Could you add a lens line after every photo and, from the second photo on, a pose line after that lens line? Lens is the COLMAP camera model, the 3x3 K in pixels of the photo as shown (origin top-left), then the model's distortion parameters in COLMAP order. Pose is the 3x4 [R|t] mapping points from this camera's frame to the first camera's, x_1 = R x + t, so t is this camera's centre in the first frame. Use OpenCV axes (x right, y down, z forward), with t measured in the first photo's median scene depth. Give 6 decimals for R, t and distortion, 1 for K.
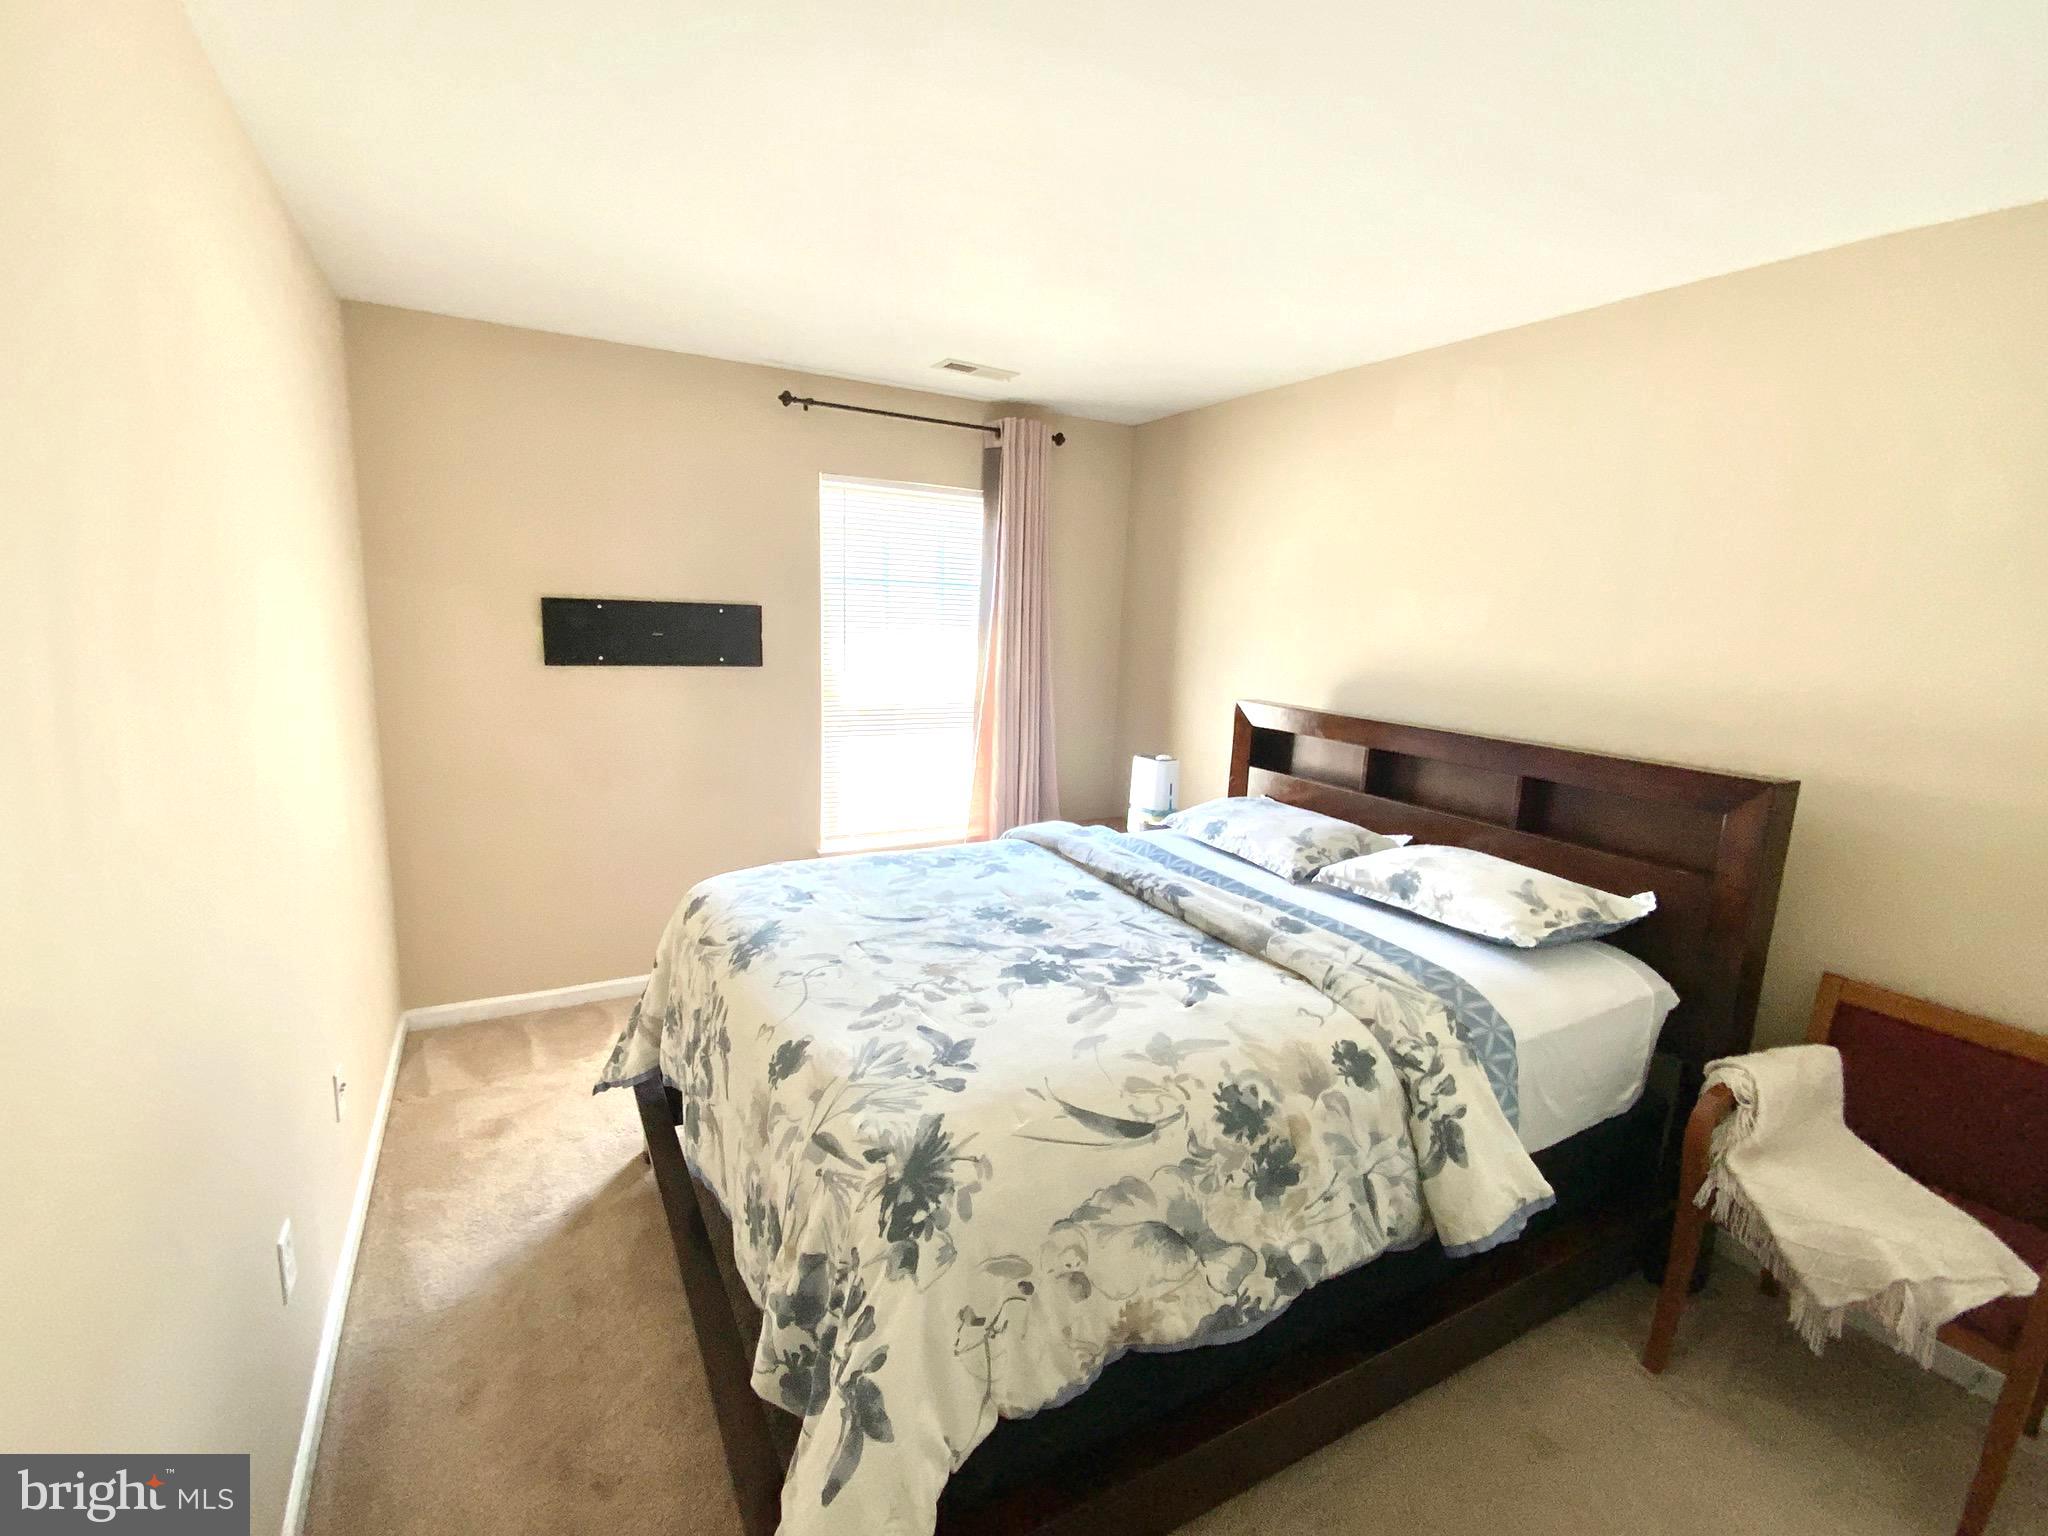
lens RADIAL K [[926.1, 0, 1026.5], [0, 926.1, 771.0], [0, 0, 1]] dist [0.016702, 0.000093]
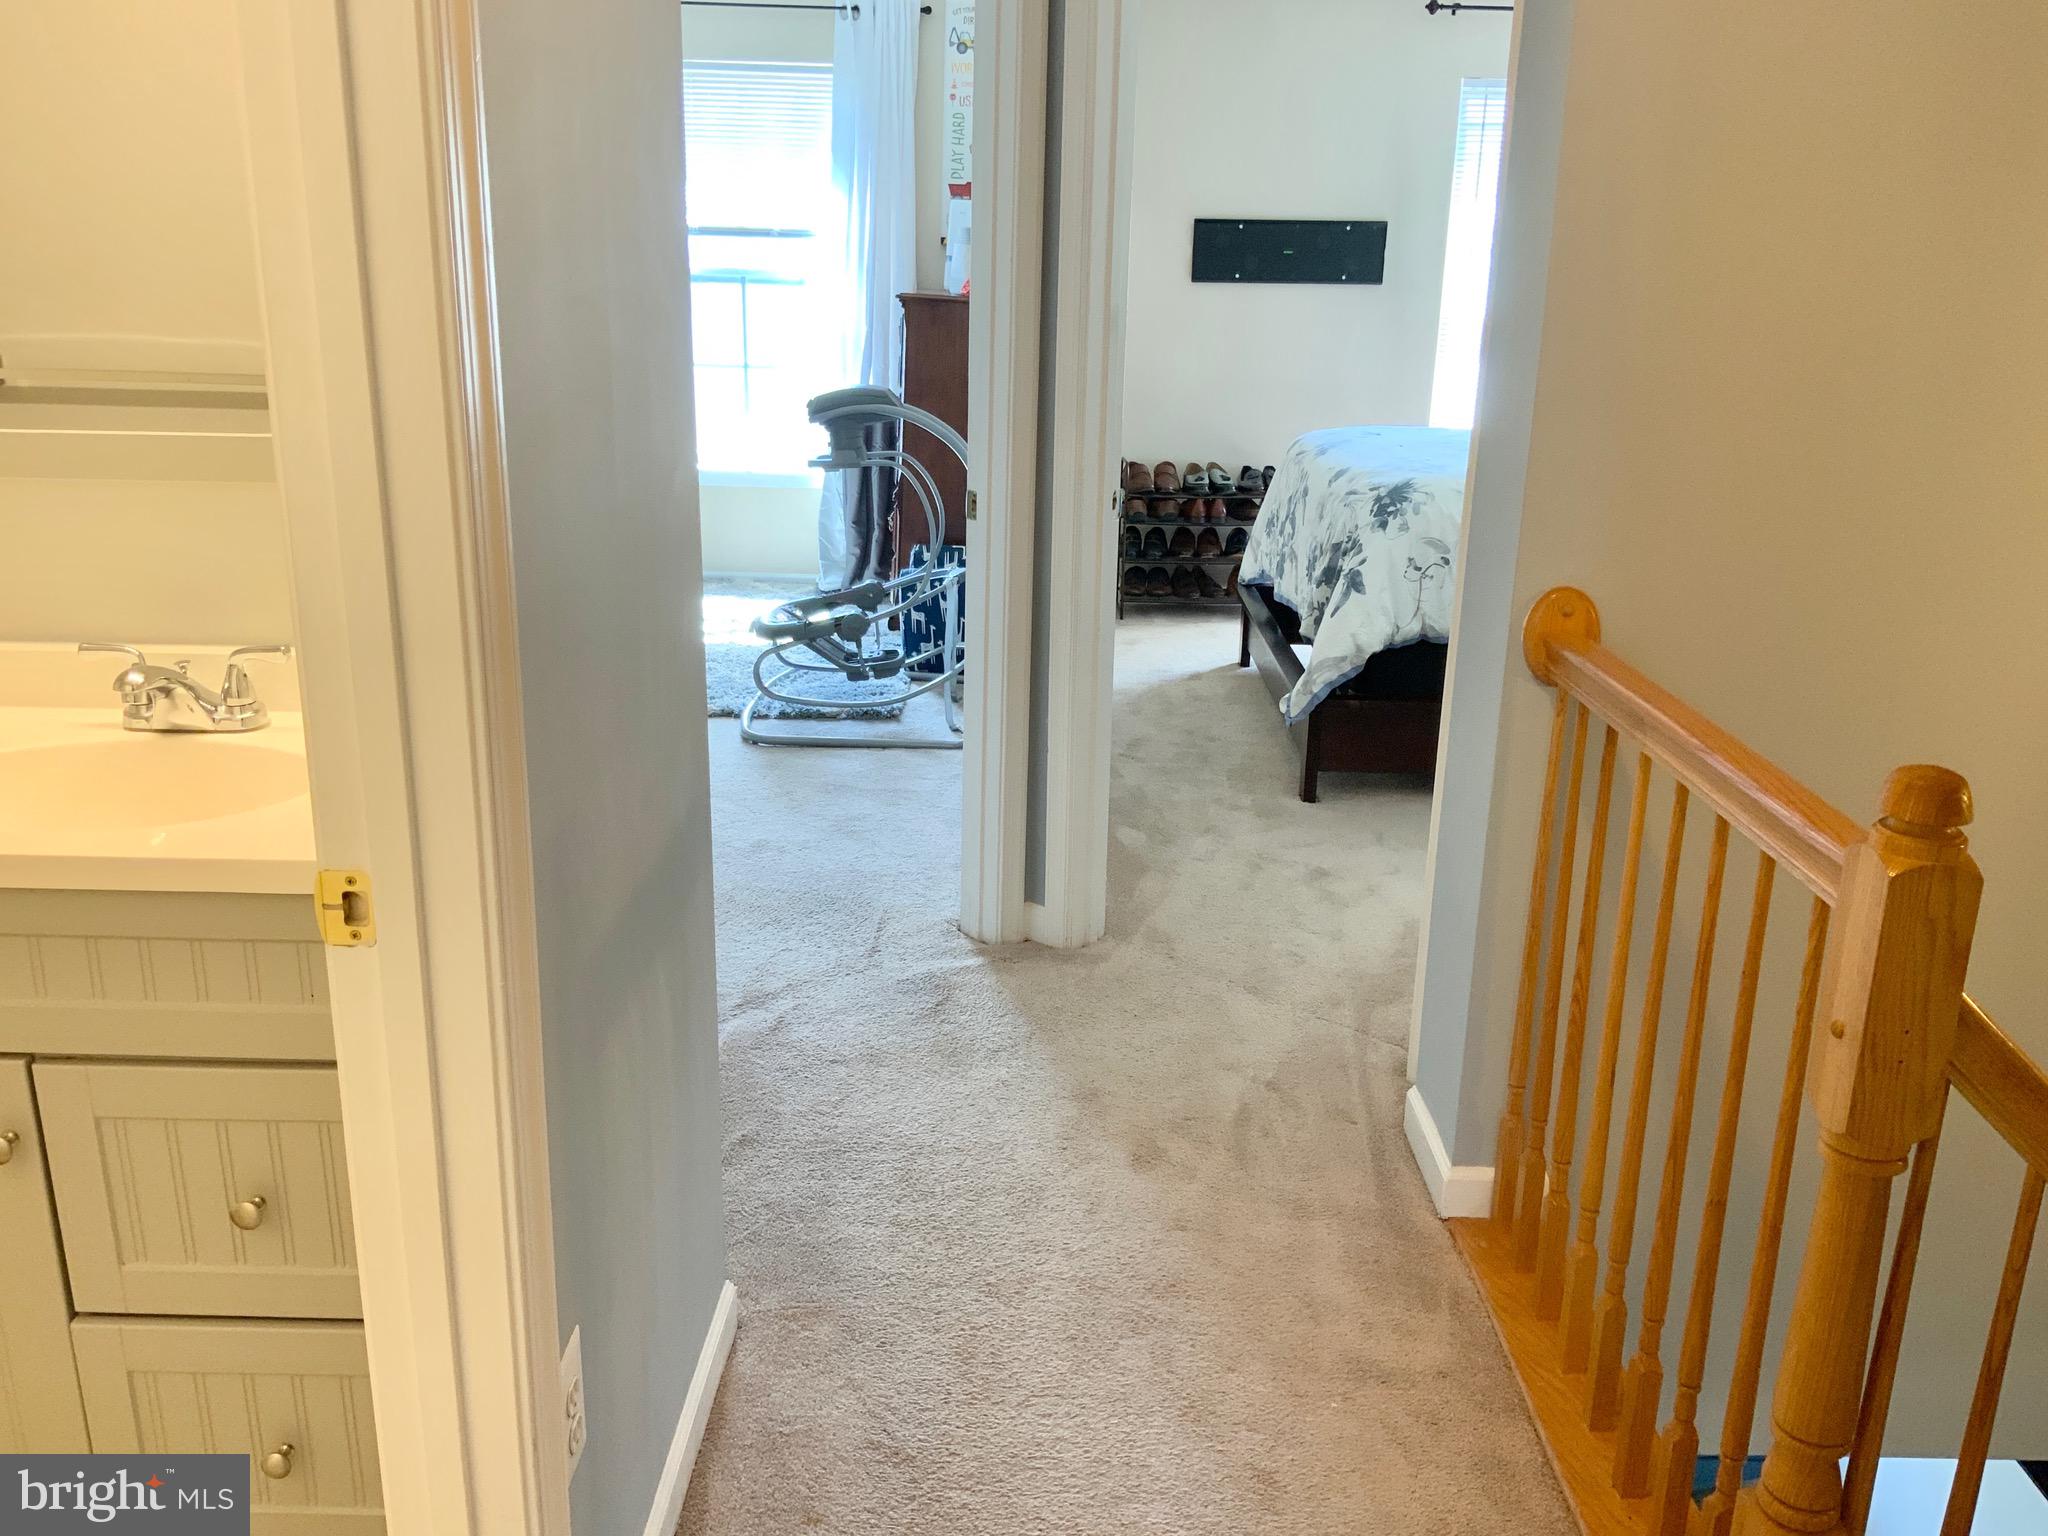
lens RADIAL K [[1724.0, 0, 1021.9], [0, 1724.0, 765.4], [0, 0, 1]] dist [0.020166, -0.000420]
pose [[0.869645, 0.122819, -0.478155, 0.986555], [-0.074269, 0.990084, 0.119235, 0.613779], [0.488058, -0.068180, 0.870144, -2.525230]]
